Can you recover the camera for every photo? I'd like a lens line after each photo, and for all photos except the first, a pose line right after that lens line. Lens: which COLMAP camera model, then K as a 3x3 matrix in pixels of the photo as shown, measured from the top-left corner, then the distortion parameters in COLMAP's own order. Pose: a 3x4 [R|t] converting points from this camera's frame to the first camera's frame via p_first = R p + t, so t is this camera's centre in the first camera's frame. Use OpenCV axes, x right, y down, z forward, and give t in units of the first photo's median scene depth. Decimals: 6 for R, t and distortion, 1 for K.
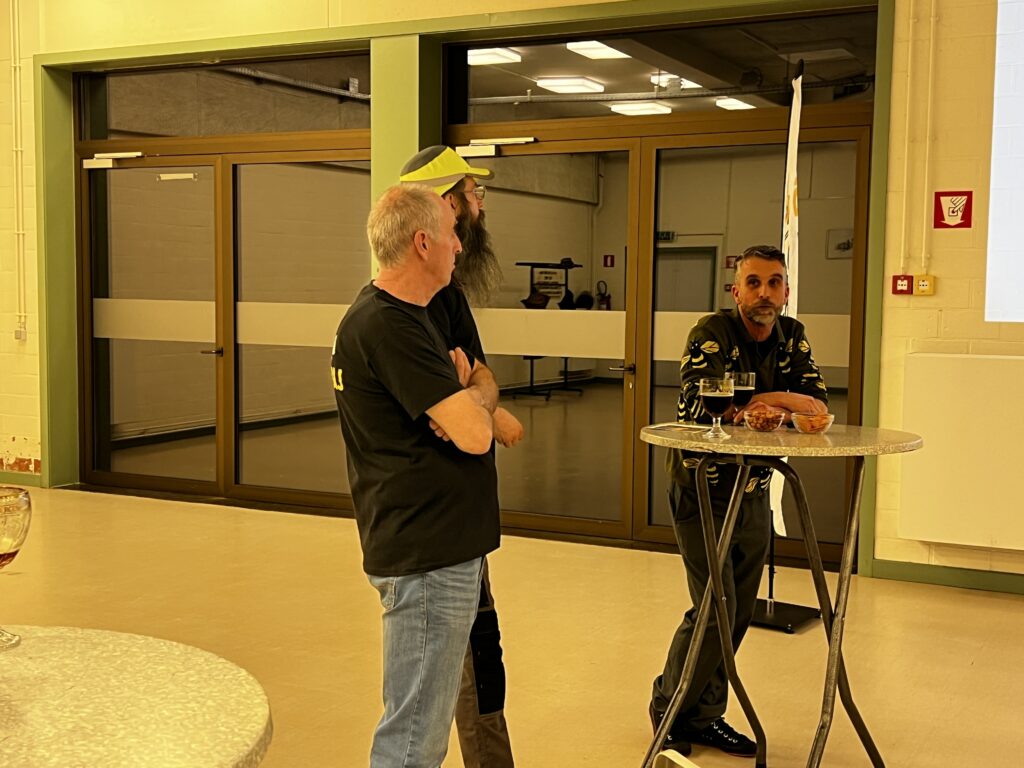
lens RADIAL K [[1382.2, 0, 506.3], [0, 1382.2, 384.9], [0, 0, 1]] dist [0.090615, 0.000000]
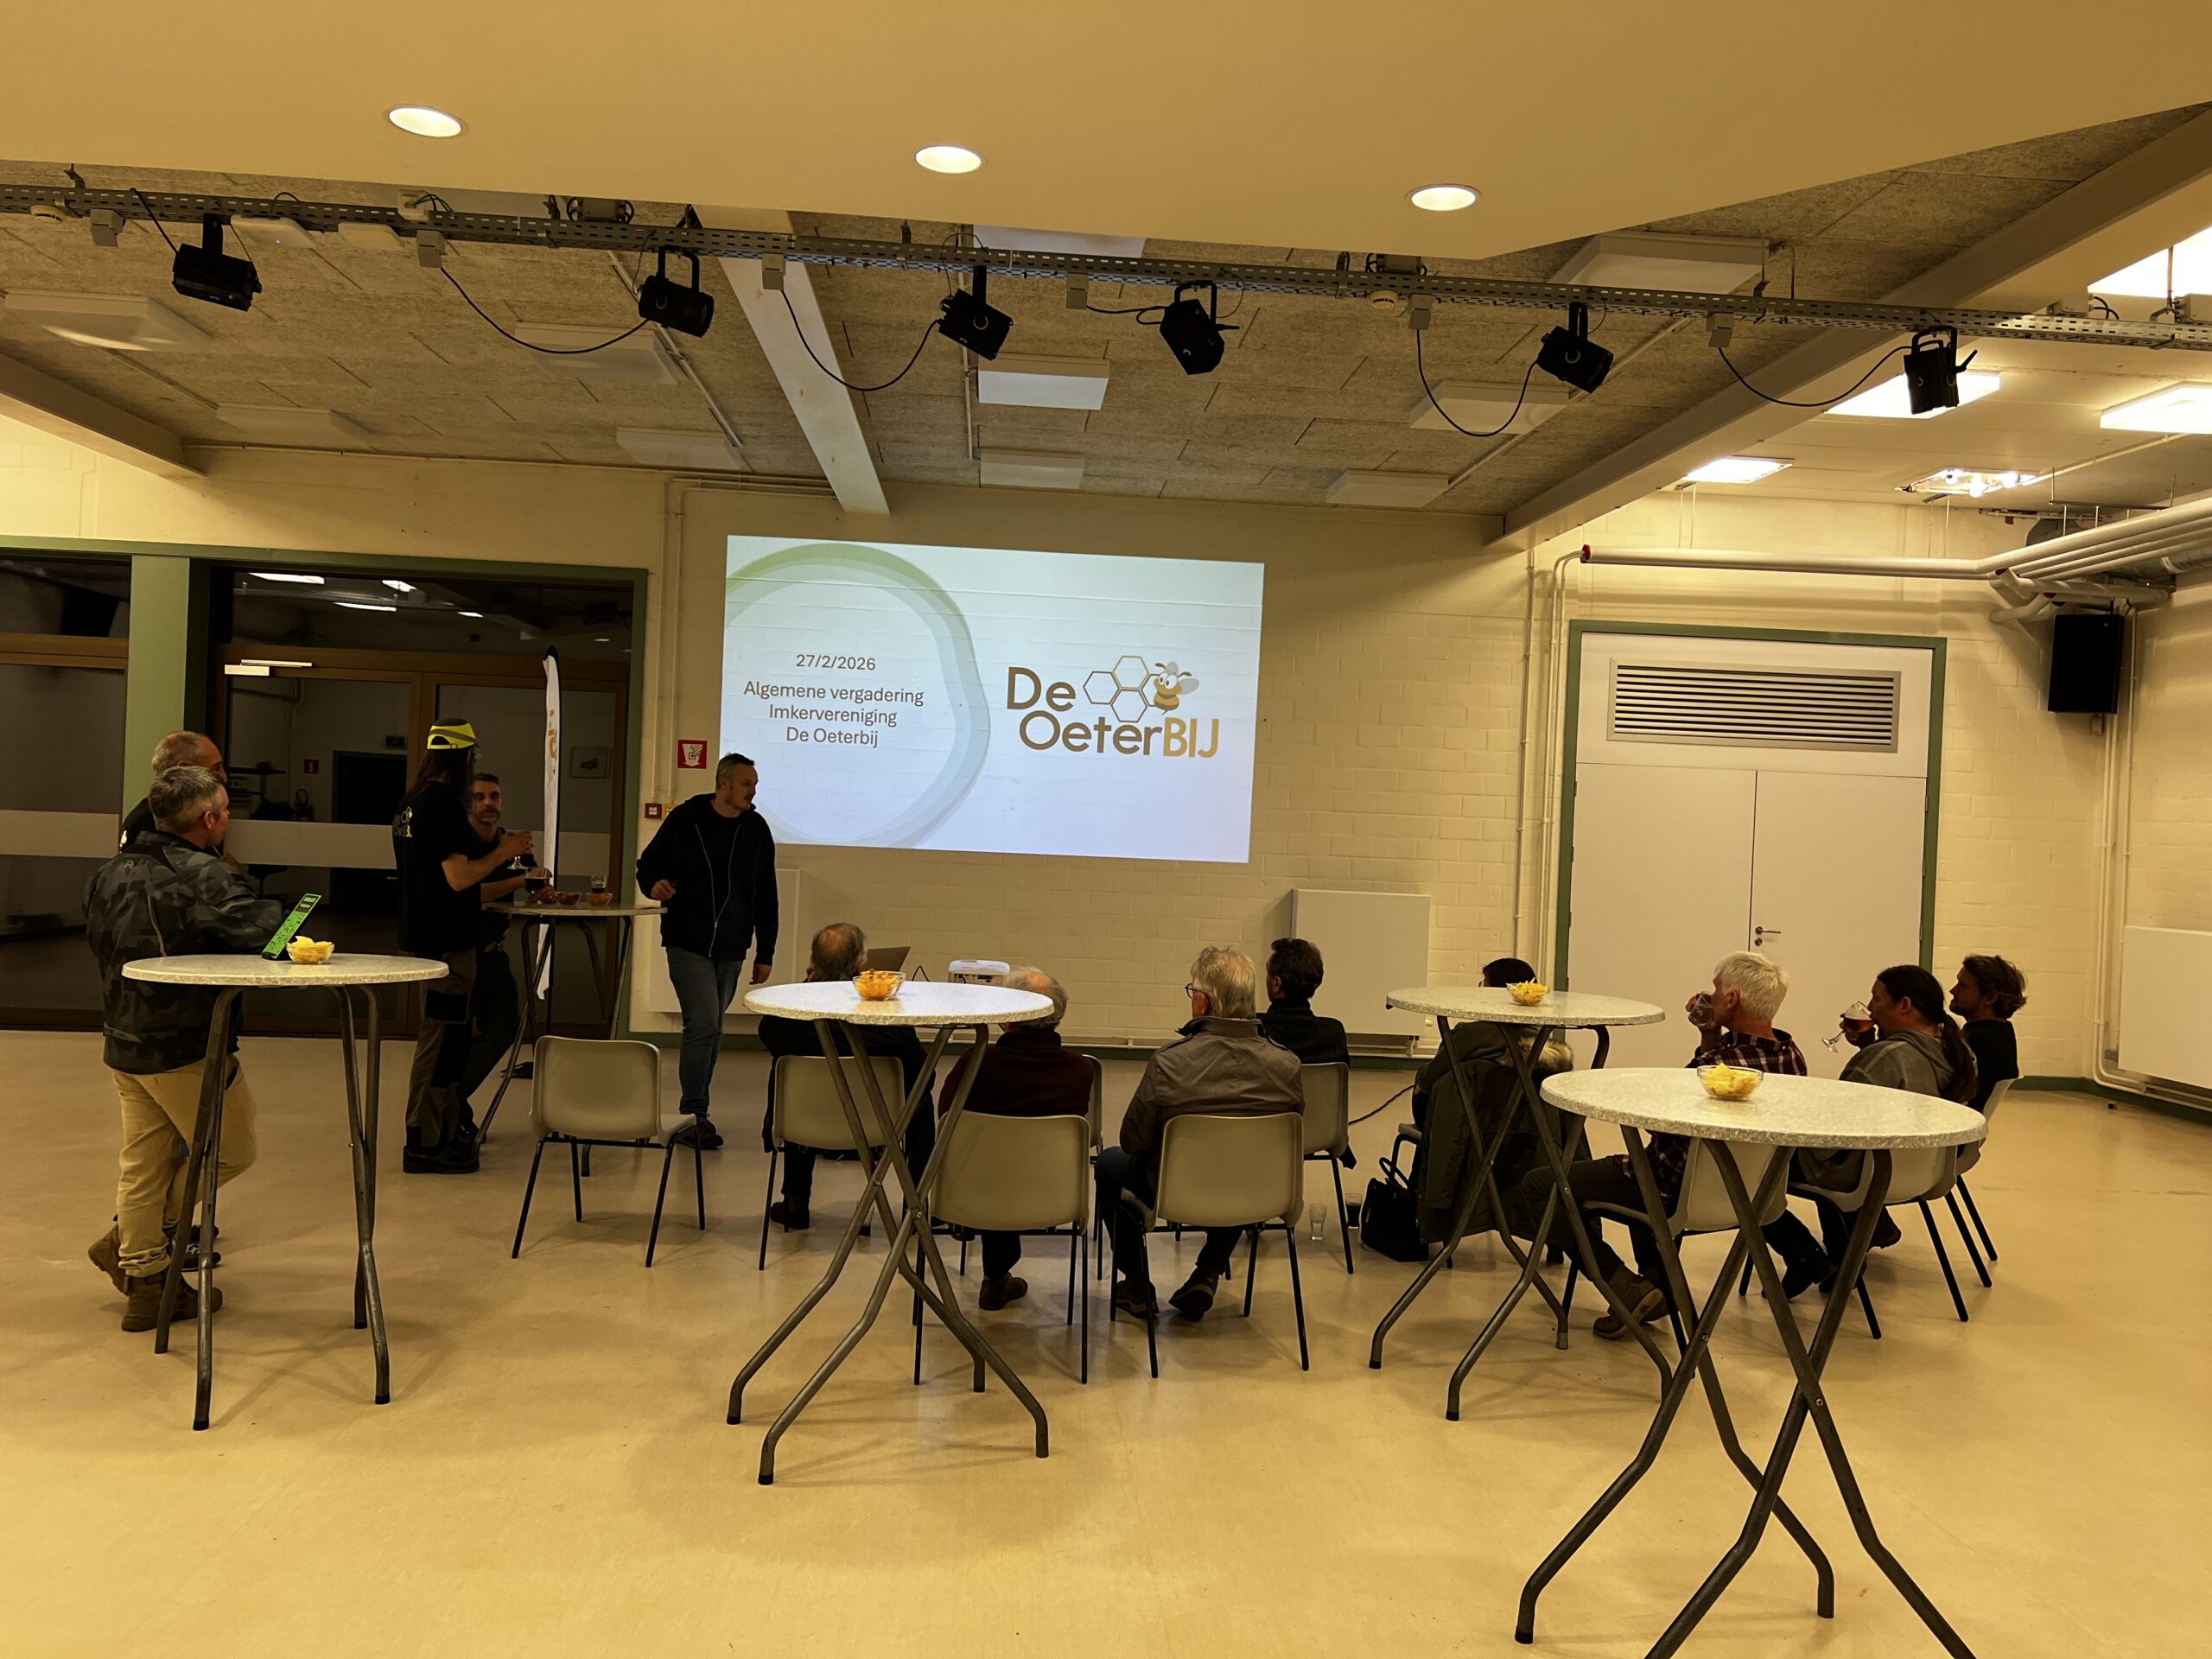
lens RADIAL K [[1683.2, 0, 1121.1], [0, 1683.2, 826.1], [0, 0, 1]] dist [0.046782, -0.049754]
pose [[0.850687, 0.024312, 0.525111, -0.157043], [0.005432, 0.998470, -0.055028, 0.028134], [-0.525645, 0.049664, 0.849253, -0.518435]]
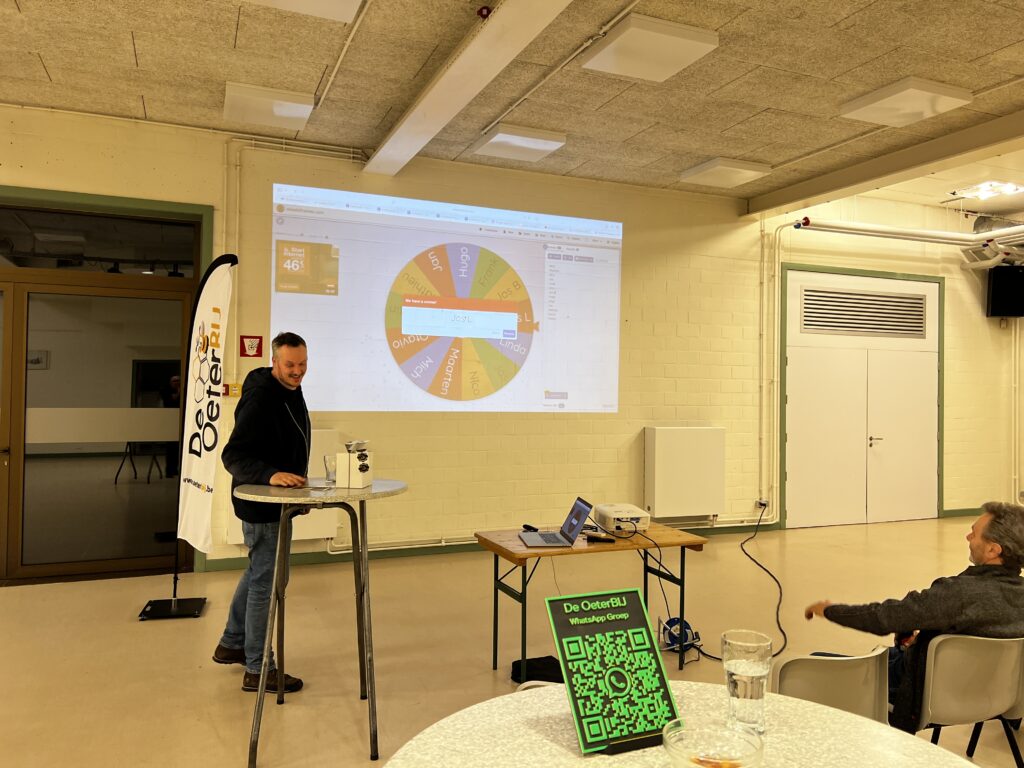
lens RADIAL K [[779.2, 0, 513.9], [0, 779.2, 375.7], [0, 0, 1]] dist [0.046782, -0.049754]
pose [[0.637553, 0.013136, 0.770295, -0.211343], [0.050623, 0.996979, -0.058901, -0.016089], [-0.768742, 0.076547, 0.634962, 0.139563]]
